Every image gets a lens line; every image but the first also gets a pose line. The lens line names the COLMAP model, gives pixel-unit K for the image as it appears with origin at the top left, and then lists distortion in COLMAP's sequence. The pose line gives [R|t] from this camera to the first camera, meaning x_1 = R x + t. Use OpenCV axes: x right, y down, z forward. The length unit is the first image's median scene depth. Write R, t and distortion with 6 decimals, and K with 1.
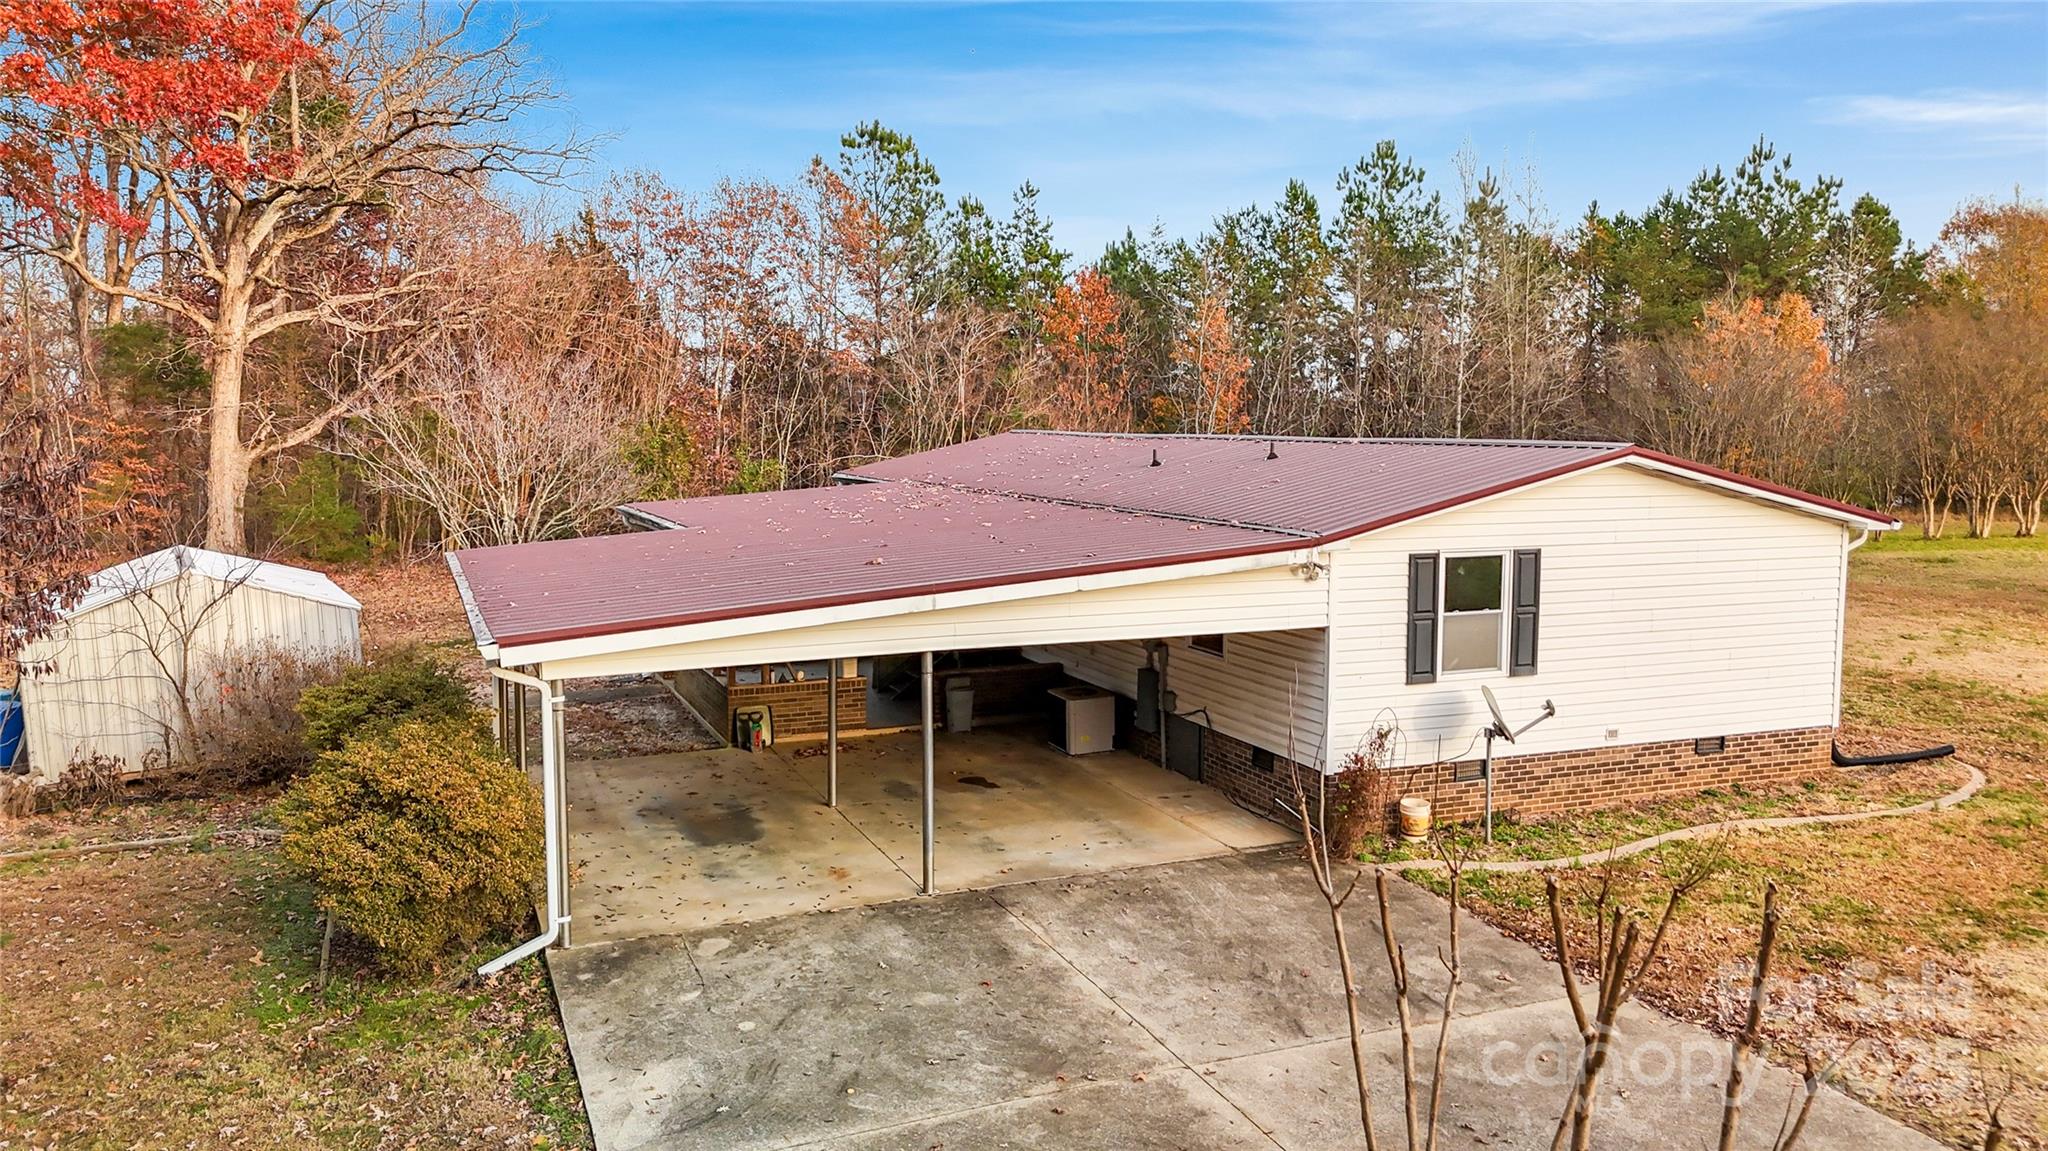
lens RADIAL K [[1581.8, 0, 1024.0], [0, 1581.8, 575.5], [0, 0, 1]] dist [-0.001032, -0.001517]
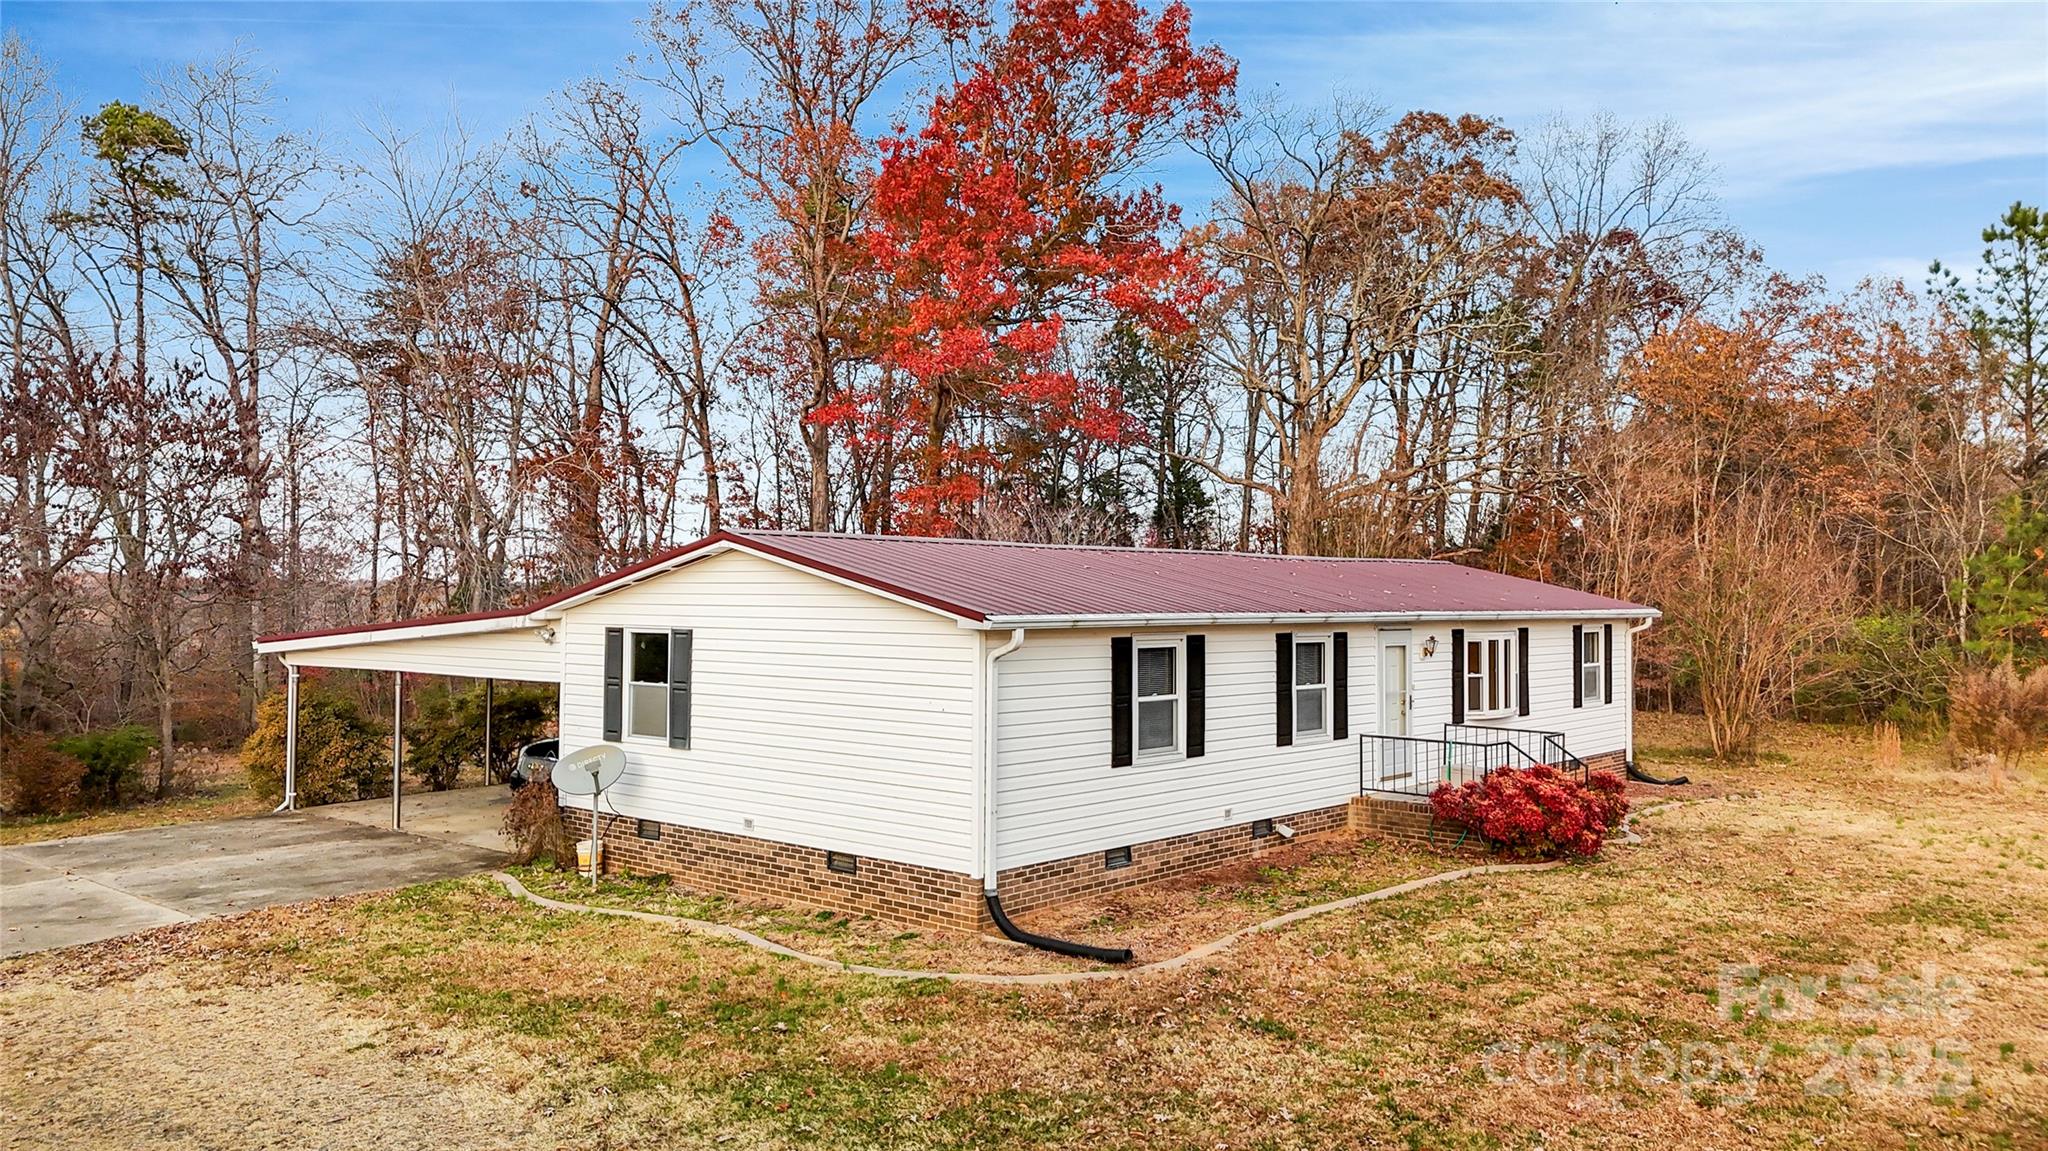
lens RADIAL K [[1581.8, 0, 1024.0], [0, 1581.8, 575.5], [0, 0, 1]] dist [-0.001032, -0.001517]
pose [[0.453779, -0.004818, -0.891101, 1.373255], [-0.097313, 0.993737, -0.054928, -0.016350], [0.885785, 0.111641, 0.450468, 0.716887]]
